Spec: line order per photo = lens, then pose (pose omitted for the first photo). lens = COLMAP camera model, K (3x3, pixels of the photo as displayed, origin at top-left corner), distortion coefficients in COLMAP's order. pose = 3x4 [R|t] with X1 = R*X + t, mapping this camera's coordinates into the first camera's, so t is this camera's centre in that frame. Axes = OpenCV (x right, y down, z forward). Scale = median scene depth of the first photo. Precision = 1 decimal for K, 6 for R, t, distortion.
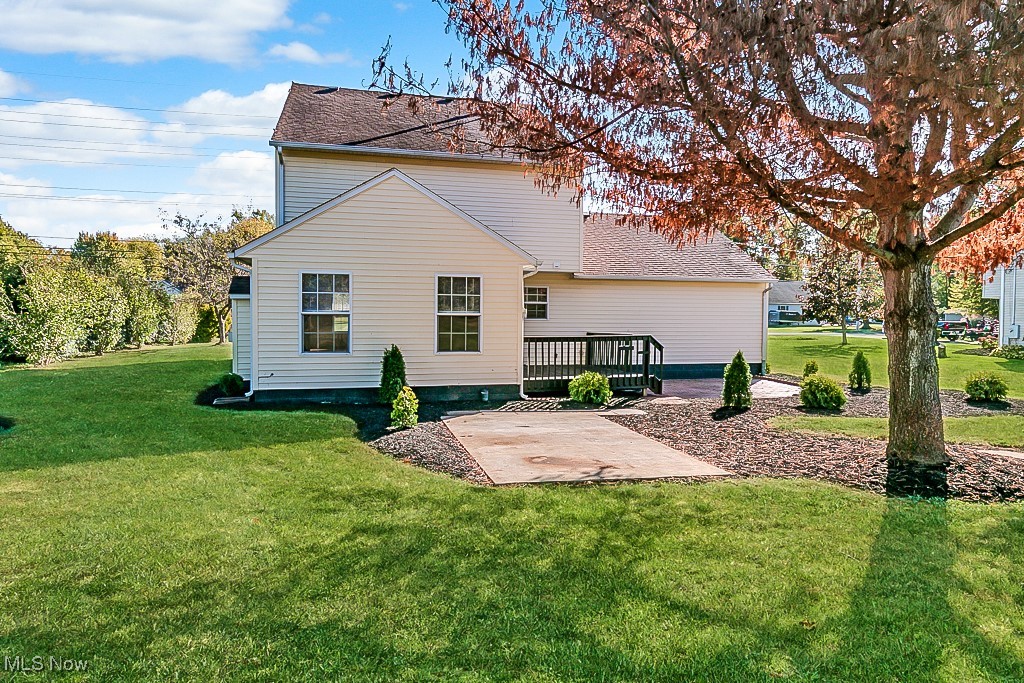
lens RADIAL K [[644.7, 0, 512.0], [0, 644.7, 341.5], [0, 0, 1]] dist [0.003185, 0.002346]
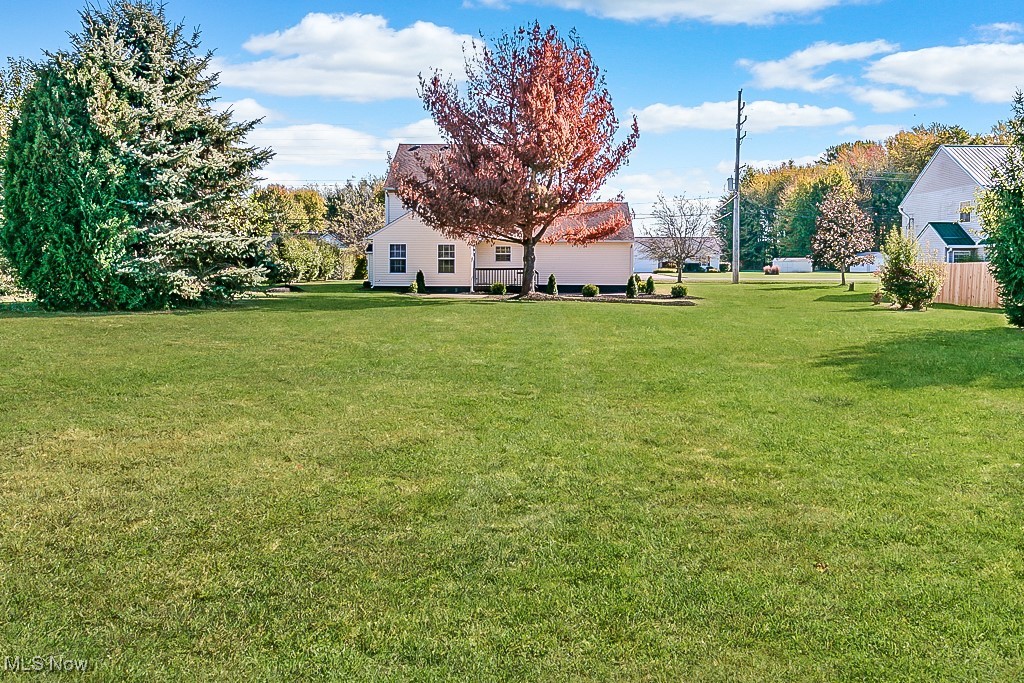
lens RADIAL K [[827.4, 0, 512.0], [0, 827.4, 341.5], [0, 0, 1]] dist [-0.004288, -0.005054]
pose [[0.996180, 0.008792, -0.086883, 0.077498], [-0.005345, 0.999193, 0.039819, 0.025626], [0.087163, -0.039202, 0.995422, -0.378933]]
